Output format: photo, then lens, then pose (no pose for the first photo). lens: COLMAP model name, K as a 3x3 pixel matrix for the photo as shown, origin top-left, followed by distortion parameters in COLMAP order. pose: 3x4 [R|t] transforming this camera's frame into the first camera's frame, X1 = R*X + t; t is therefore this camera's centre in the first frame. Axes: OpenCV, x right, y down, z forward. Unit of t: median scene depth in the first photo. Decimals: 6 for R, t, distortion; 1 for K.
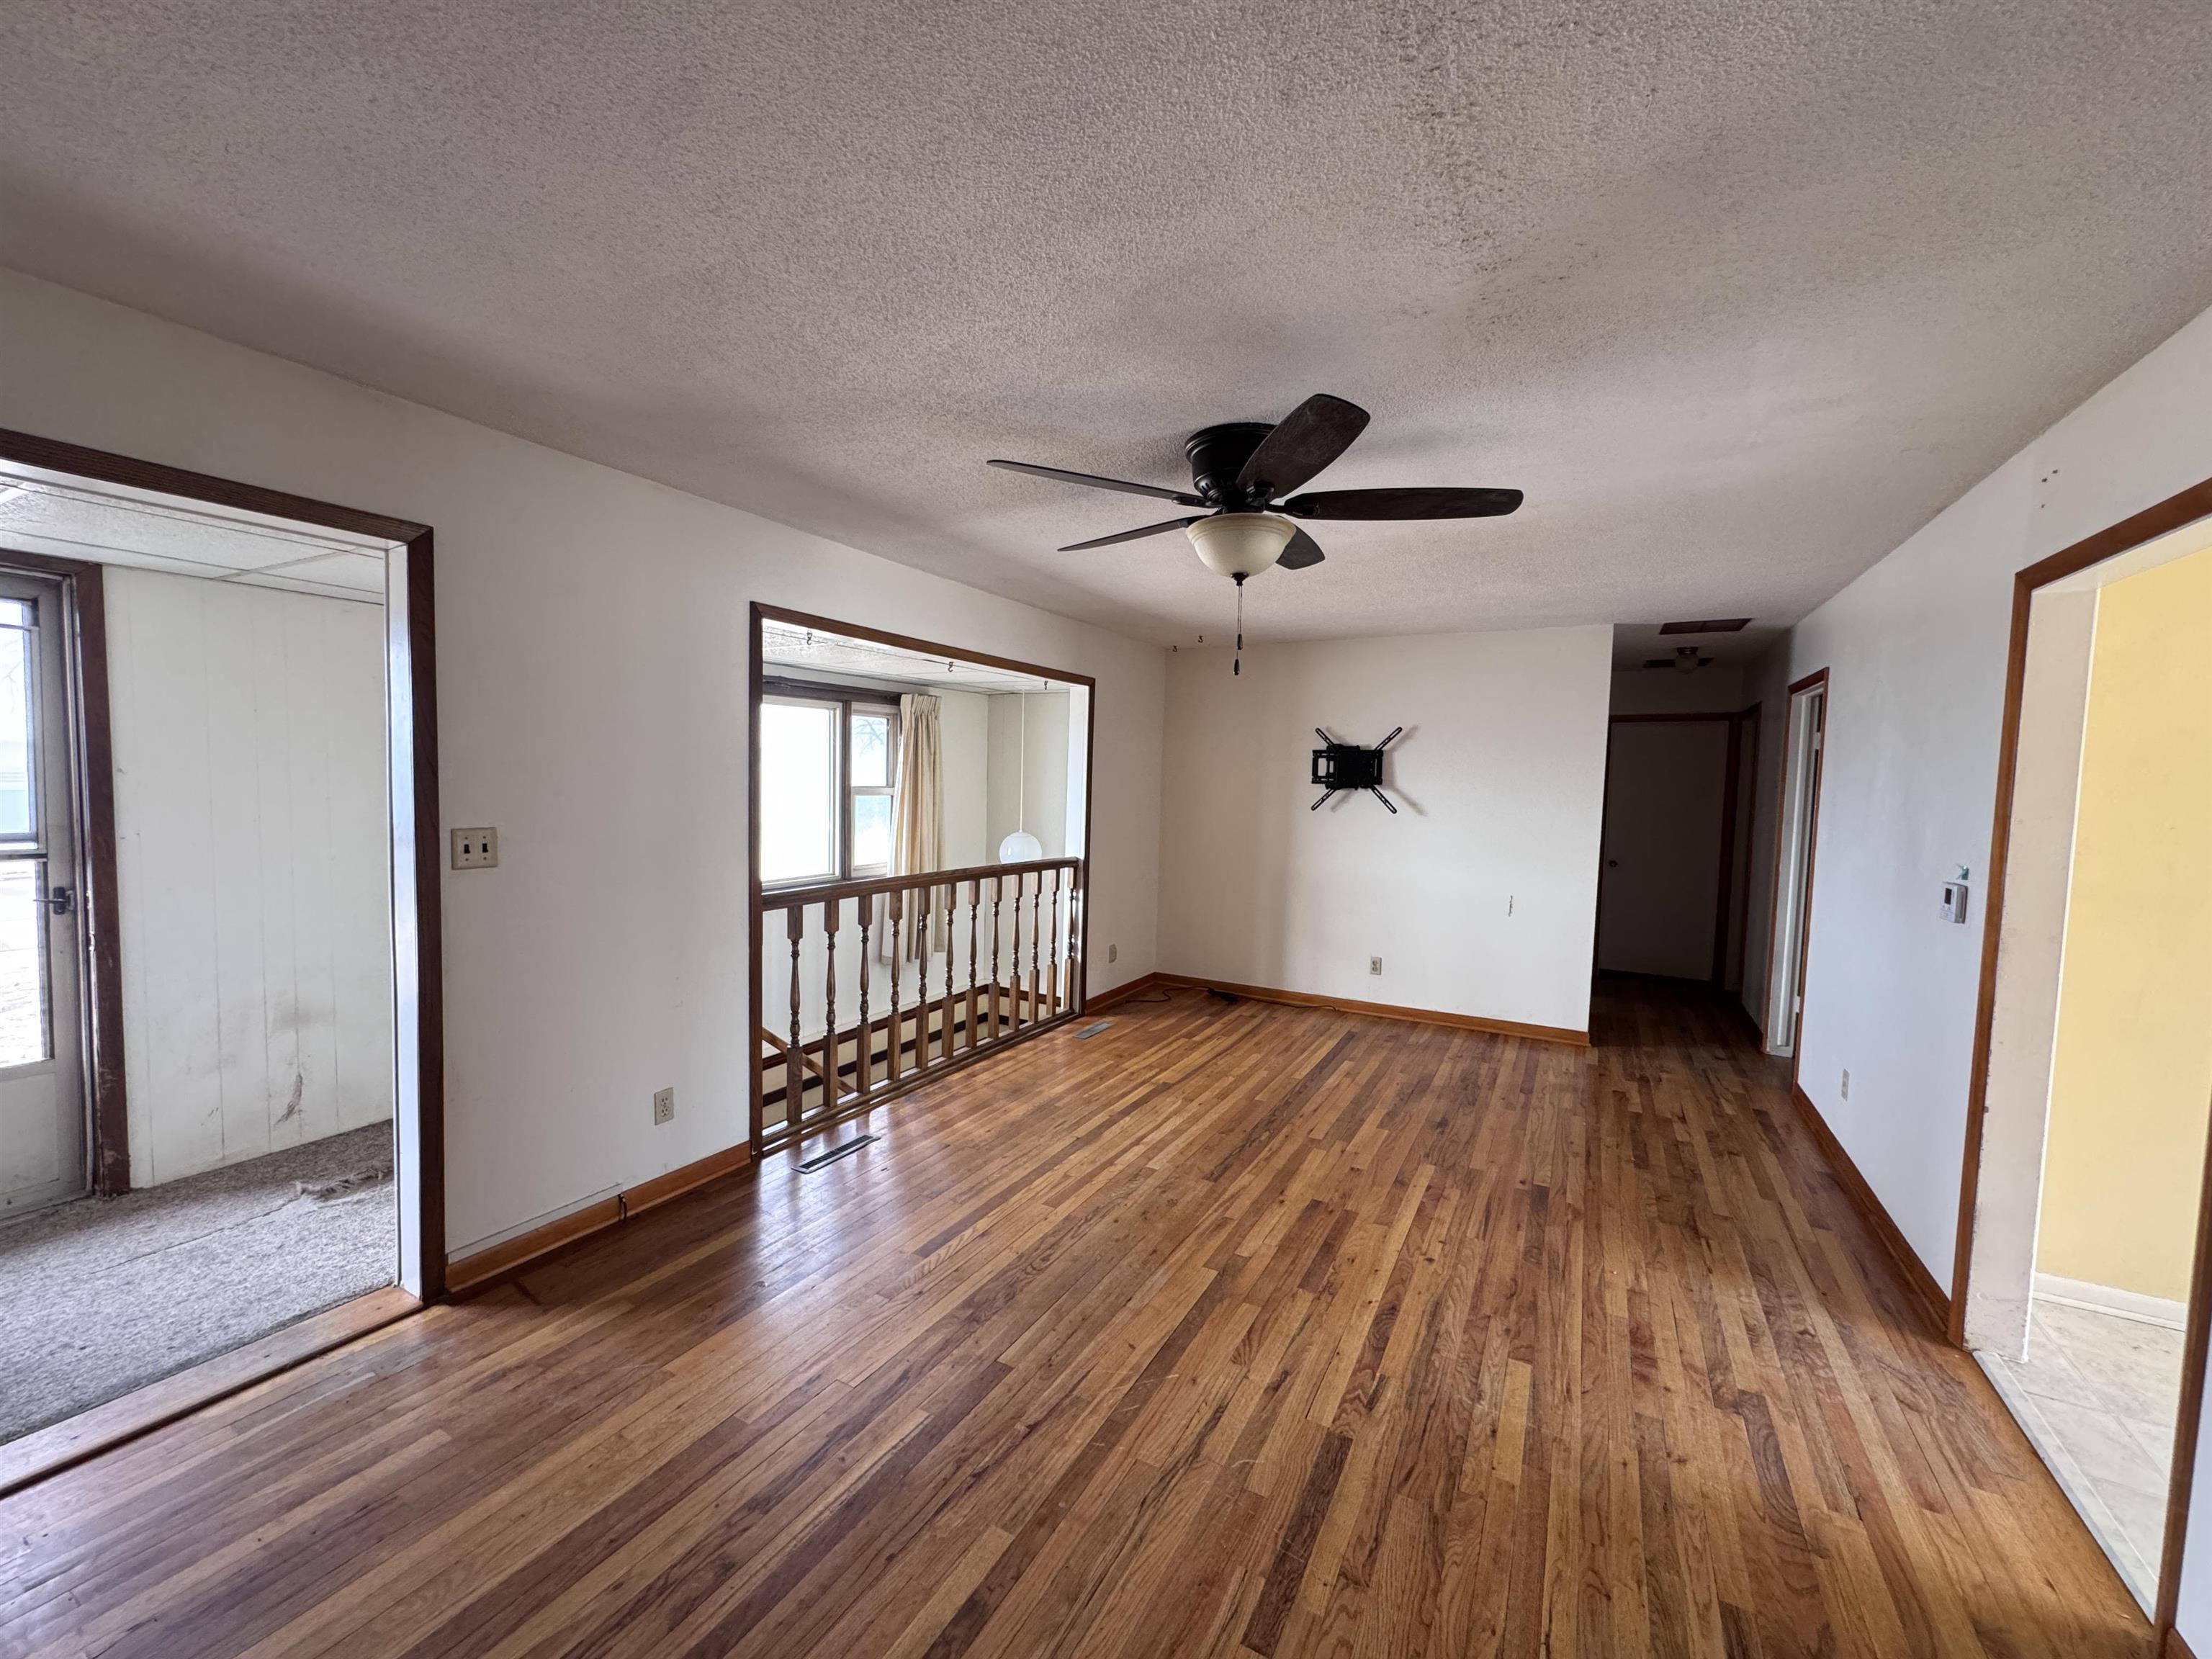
lens RADIAL K [[881.6, 0, 1107.4], [0, 881.6, 829.8], [0, 0, 1]] dist [-0.001840, 0.000652]
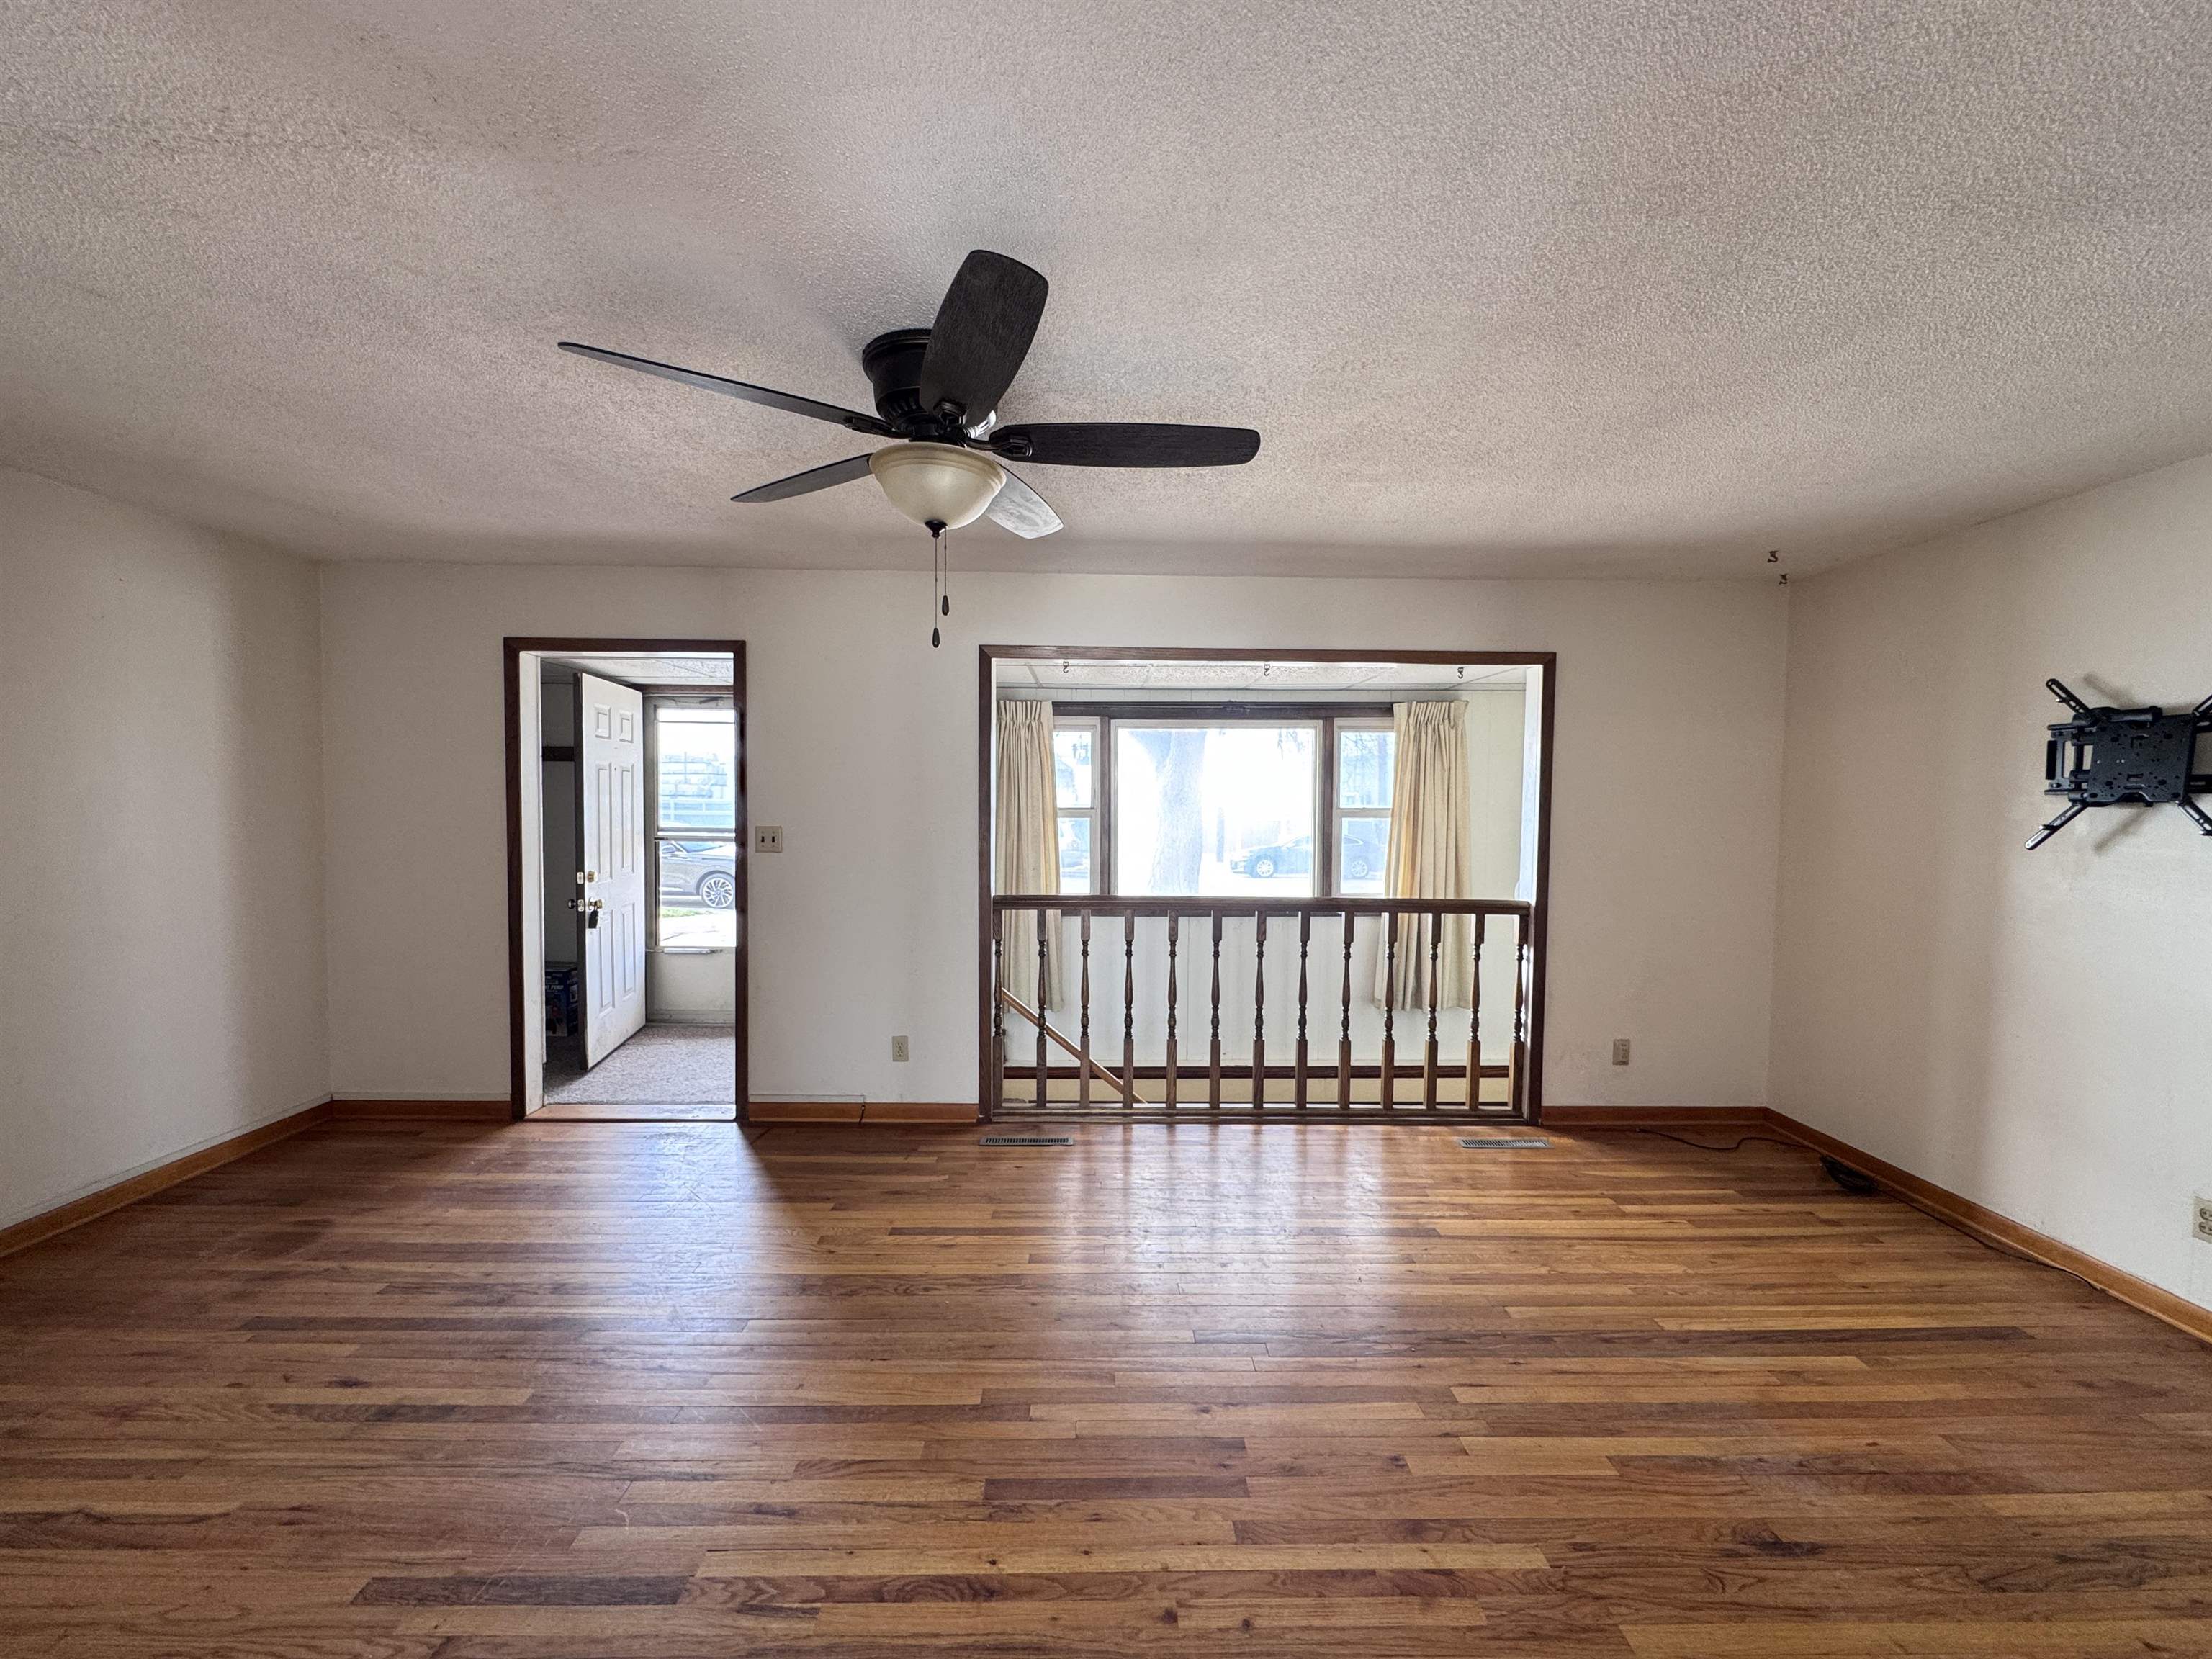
lens RADIAL K [[881.6, 0, 1106.7], [0, 881.6, 830.1], [0, 0, 1]] dist [-0.001840, 0.000652]
pose [[0.493506, 0.013894, -0.869631, 0.438234], [-0.047287, 0.998822, -0.010877, -0.003527], [0.868456, 0.046490, 0.493582, 0.350105]]
